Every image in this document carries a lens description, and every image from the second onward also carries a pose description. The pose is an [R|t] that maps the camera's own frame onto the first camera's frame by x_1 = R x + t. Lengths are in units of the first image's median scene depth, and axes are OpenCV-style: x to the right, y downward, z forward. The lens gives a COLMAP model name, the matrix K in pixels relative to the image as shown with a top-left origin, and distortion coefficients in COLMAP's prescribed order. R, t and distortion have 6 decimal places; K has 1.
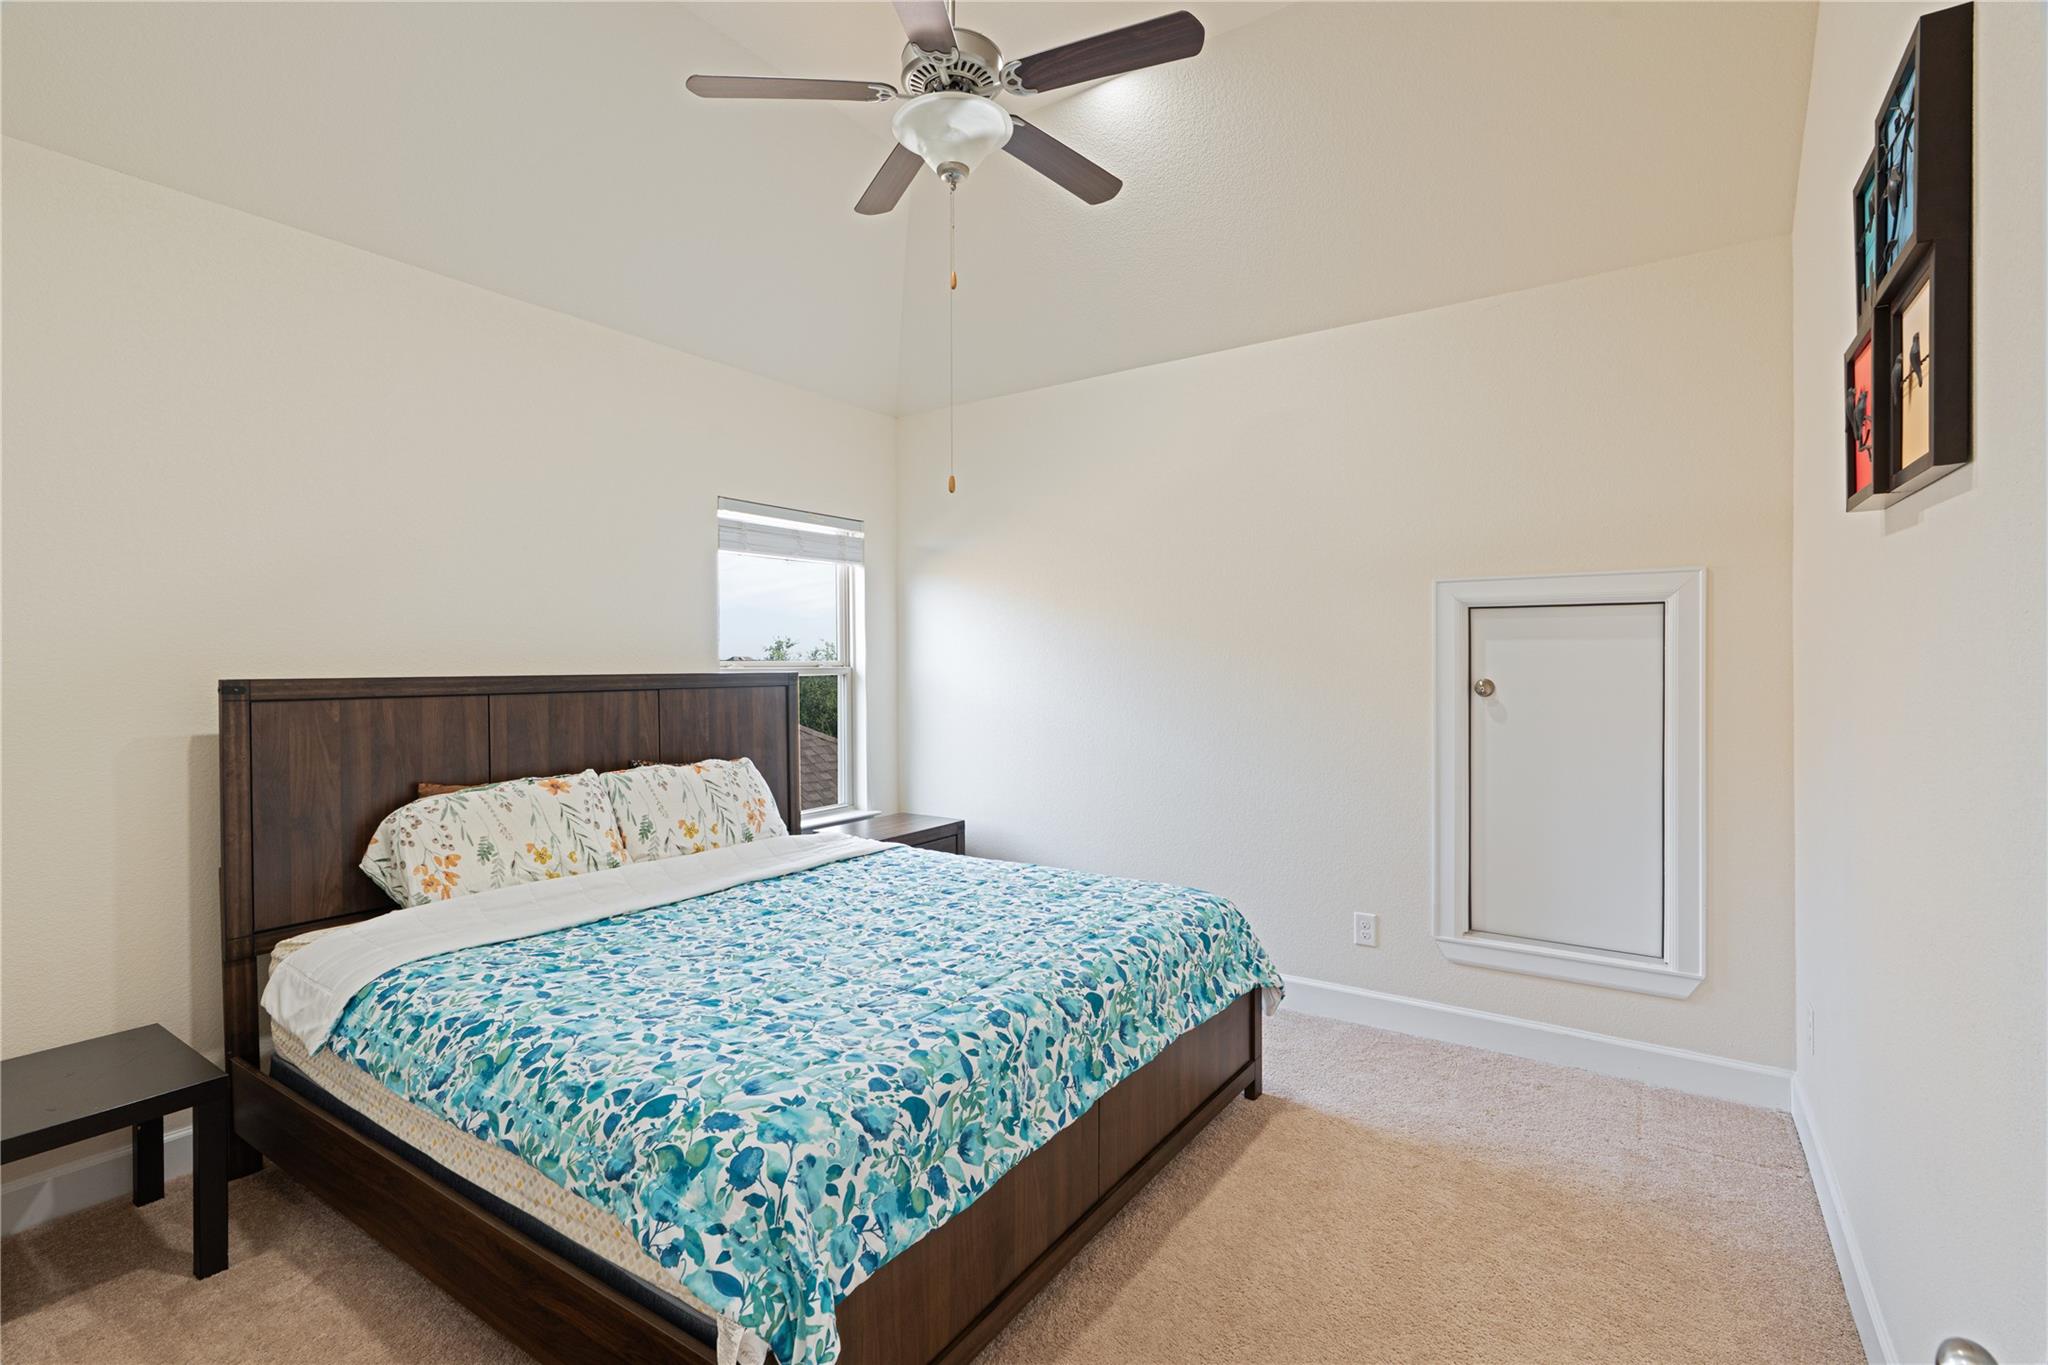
lens RADIAL K [[929.9, 0, 1016.0], [0, 929.9, 668.3], [0, 0, 1]] dist [0.031499, 0.000295]
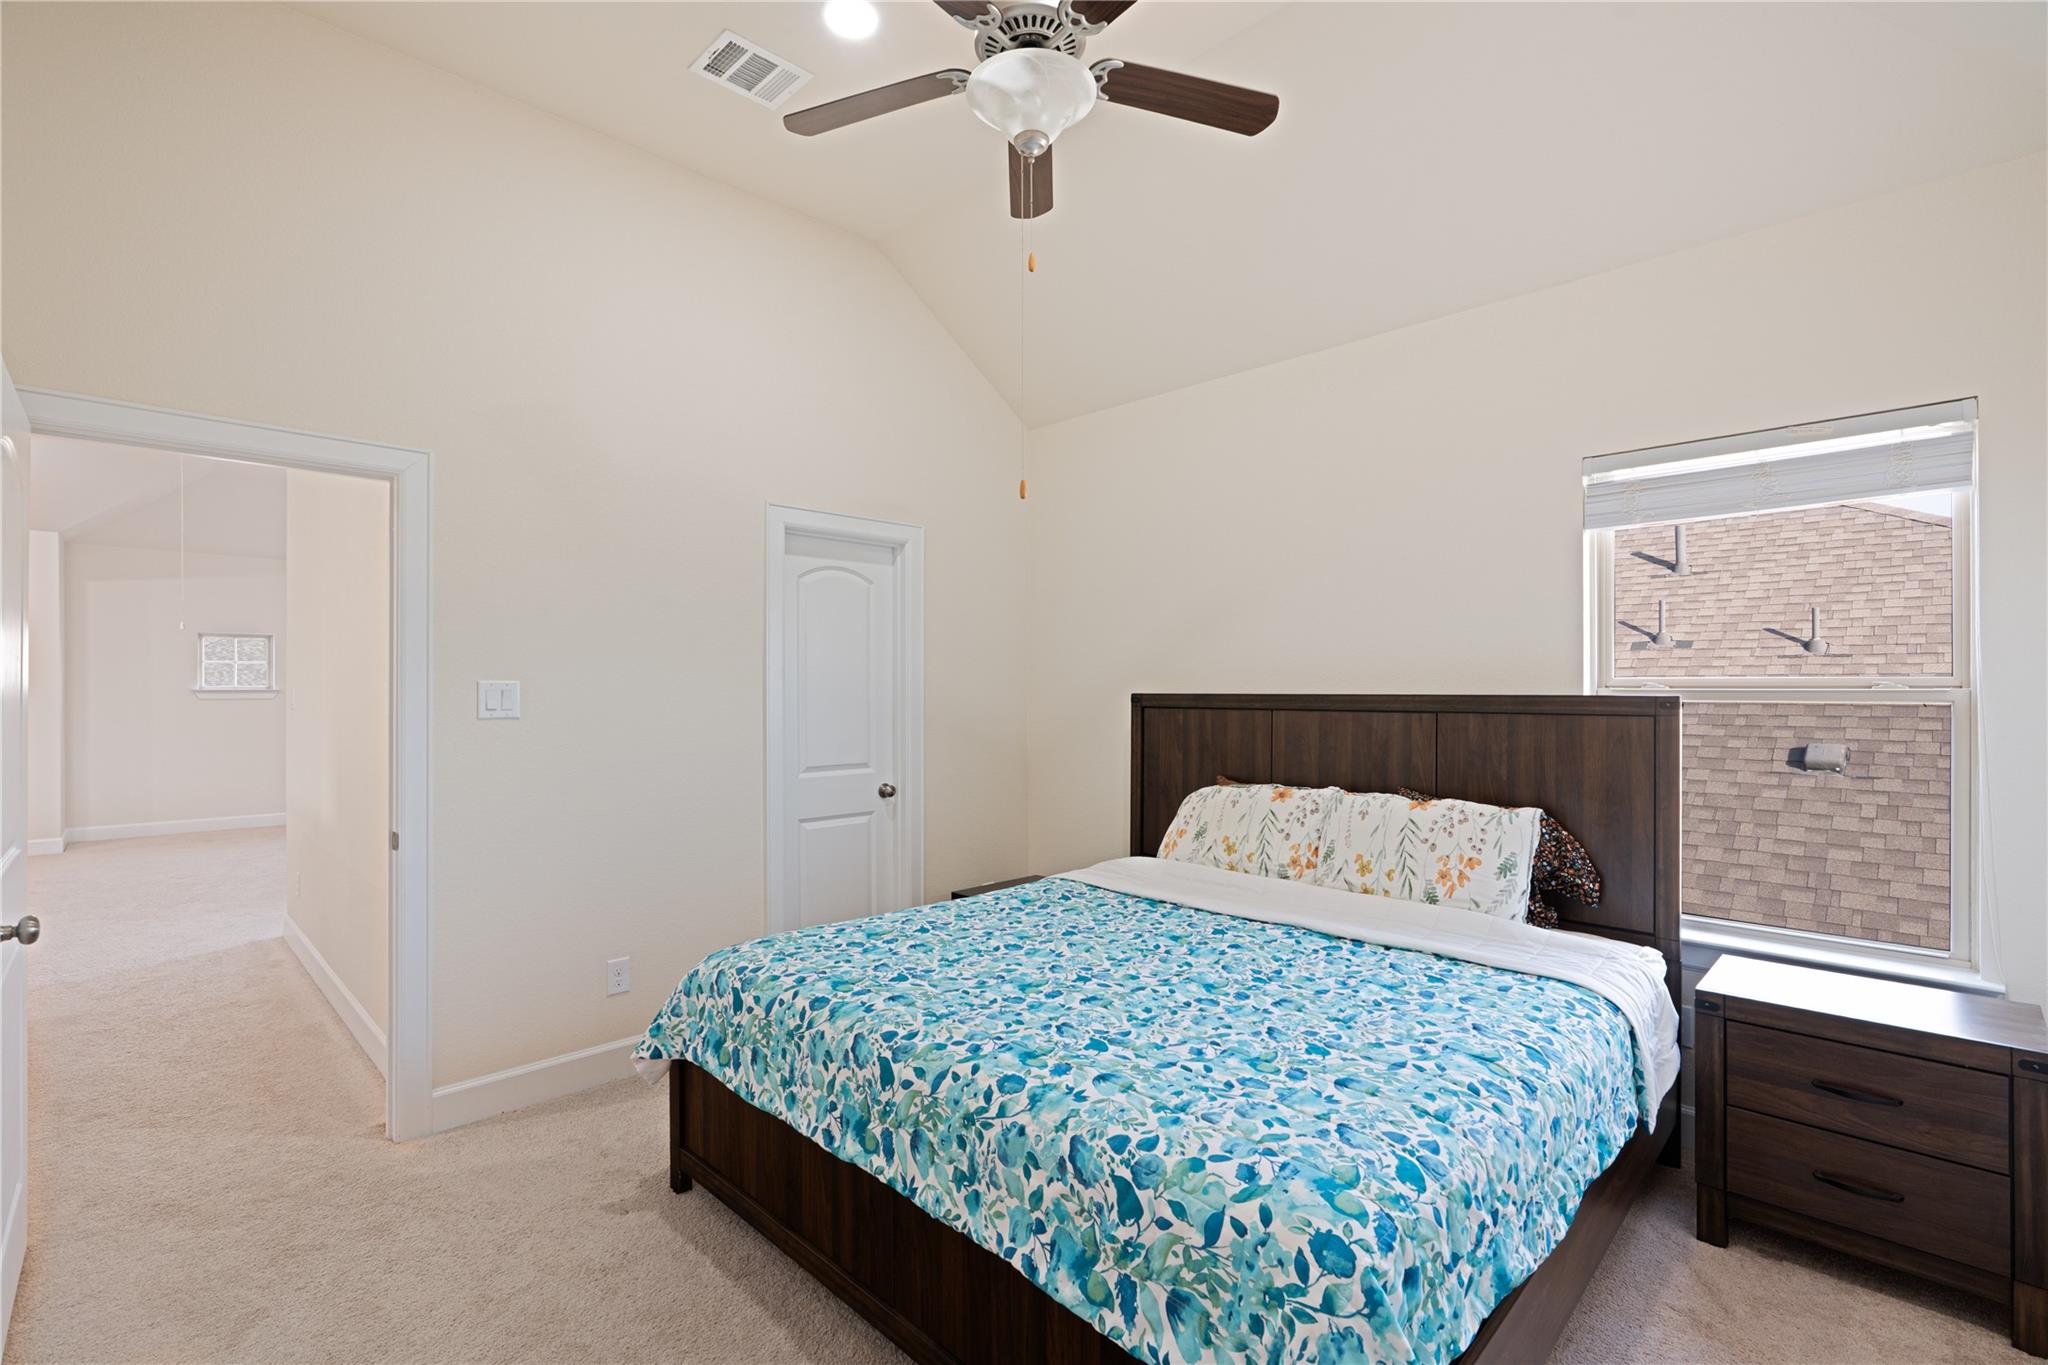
lens RADIAL K [[929.9, 0, 1014.5], [0, 929.9, 691.1], [0, 0, 1]] dist [0.031499, 0.000295]
pose [[-0.187137, 0.012481, -0.982255, 0.756938], [0.002181, 0.999922, 0.012290, -0.012660], [0.982331, 0.000158, -0.187149, 1.045246]]
